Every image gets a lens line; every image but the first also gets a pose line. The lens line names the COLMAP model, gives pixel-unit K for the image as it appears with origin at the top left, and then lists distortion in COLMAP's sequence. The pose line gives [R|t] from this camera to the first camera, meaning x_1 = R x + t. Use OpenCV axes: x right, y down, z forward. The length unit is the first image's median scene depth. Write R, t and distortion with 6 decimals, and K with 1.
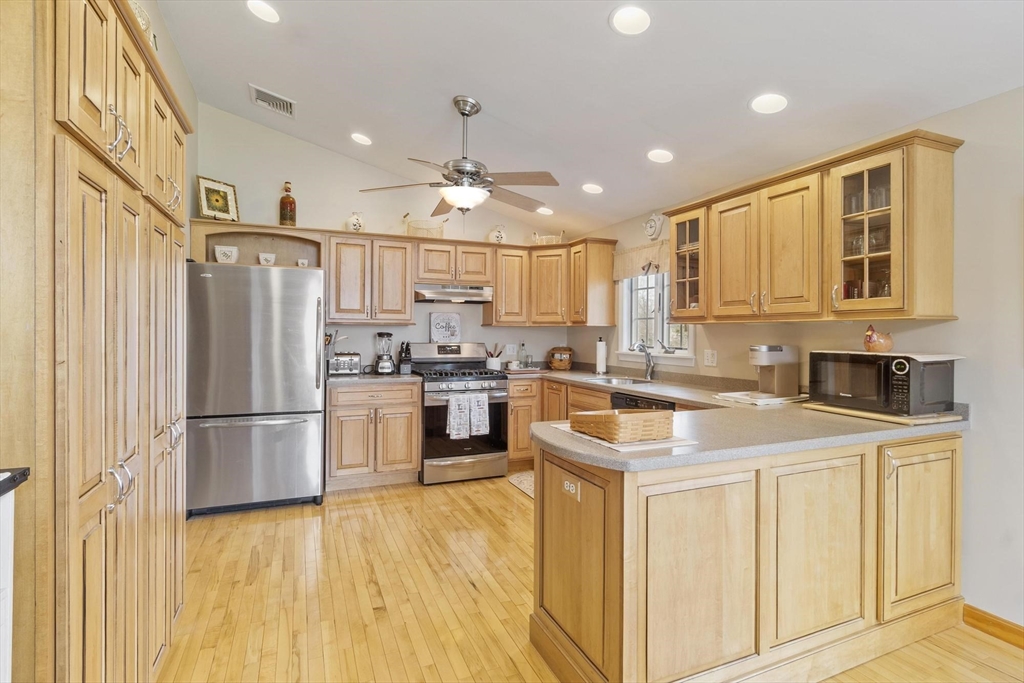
lens RADIAL K [[500.4, 0, 510.9], [0, 500.4, 334.3], [0, 0, 1]] dist [-0.000498, 0.000116]
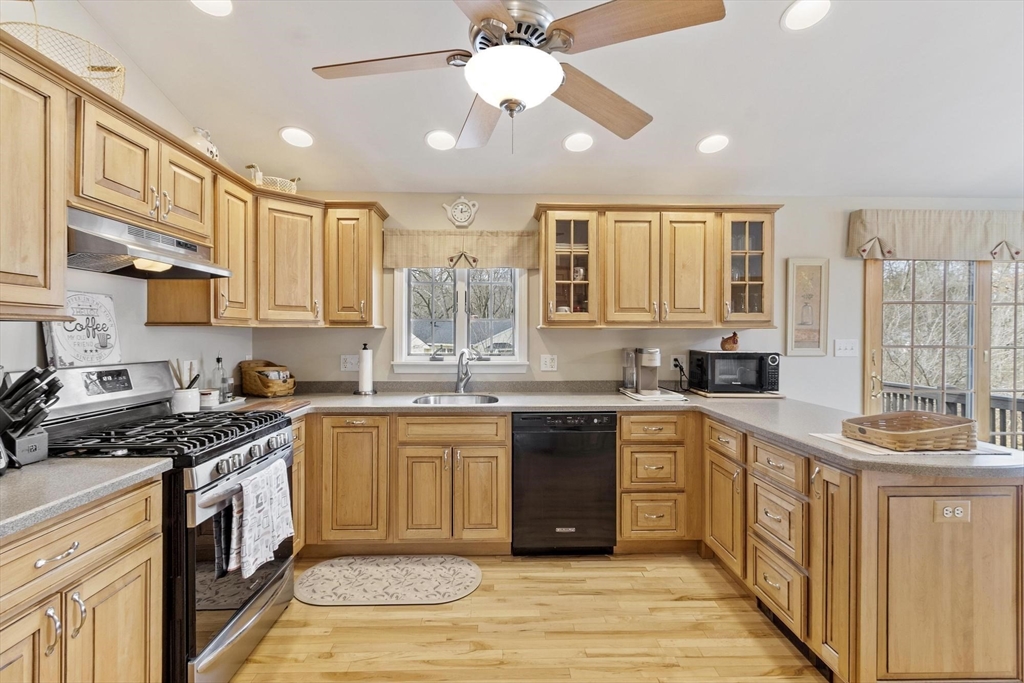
lens RADIAL K [[471.0, 0, 509.4], [0, 471.0, 337.5], [0, 0, 1]] dist [0.001433, 0.000144]
pose [[0.369692, -0.009194, 0.929109, -0.423516], [0.004031, 0.999957, 0.008292, -0.008898], [-0.929146, 0.000680, 0.369713, 0.625858]]
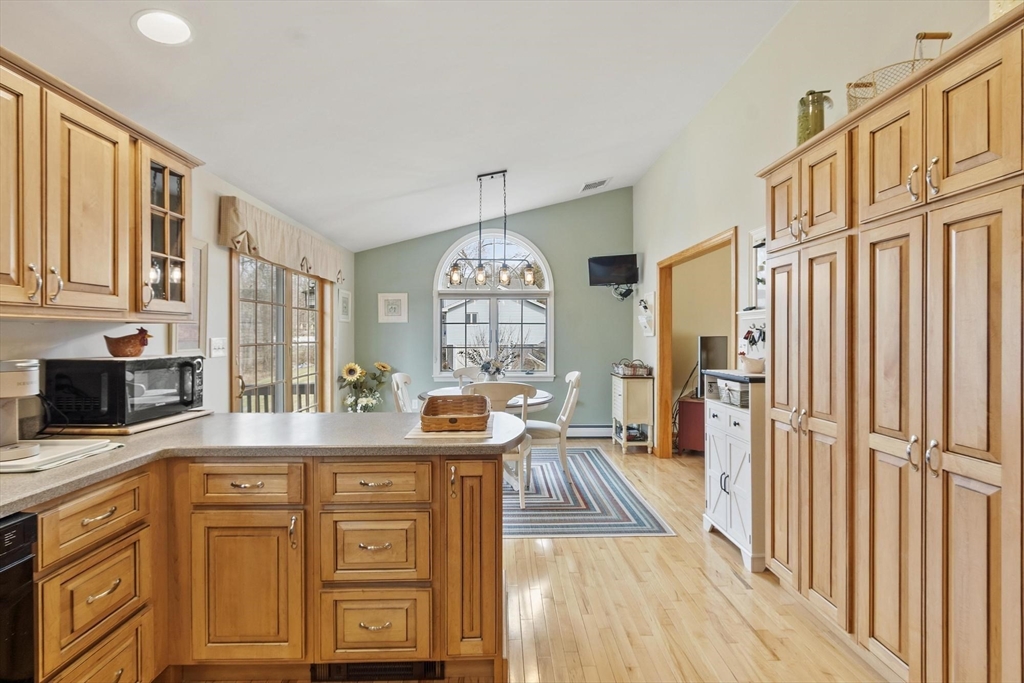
lens RADIAL K [[459.4, 0, 512.0], [0, 459.4, 335.6], [0, 0, 1]] dist [0.000416, -0.000012]
pose [[-0.928132, -0.002949, 0.372239, -0.132394], [0.000642, 0.999954, 0.009521, -0.006007], [-0.372250, 0.009075, -0.928088, 0.873998]]
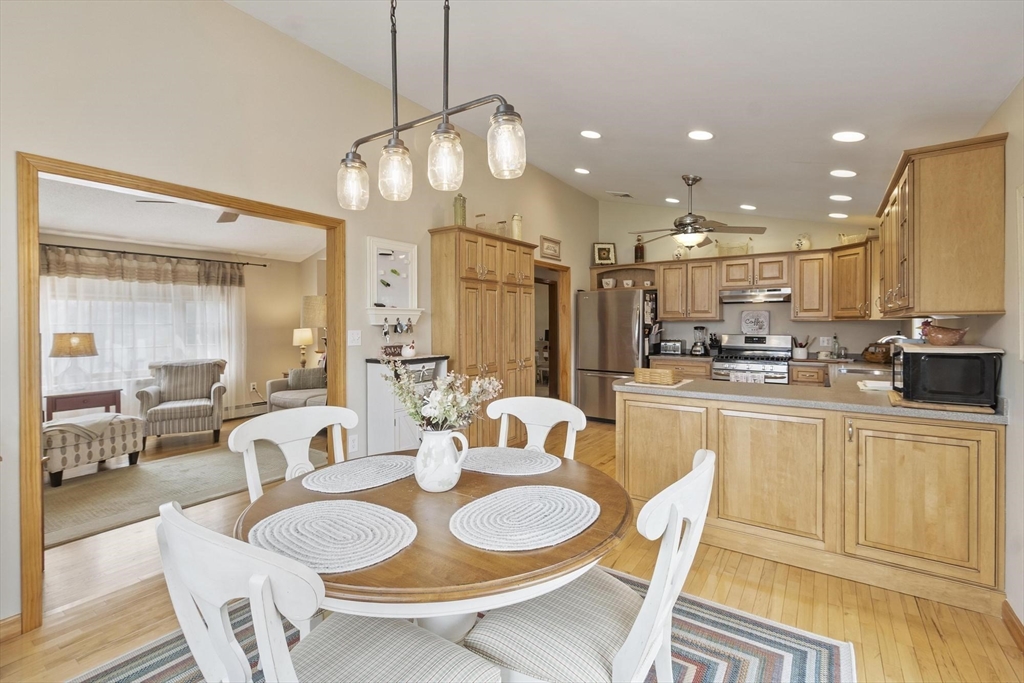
lens RADIAL K [[457.1, 0, 510.7], [0, 457.1, 326.5], [0, 0, 1]] dist [-0.000548, 0.000023]
pose [[0.535788, -0.001603, -0.844351, 0.603722], [0.000151, 0.999998, -0.001803, -0.001485], [0.844353, 0.000839, 0.535787, -0.166601]]
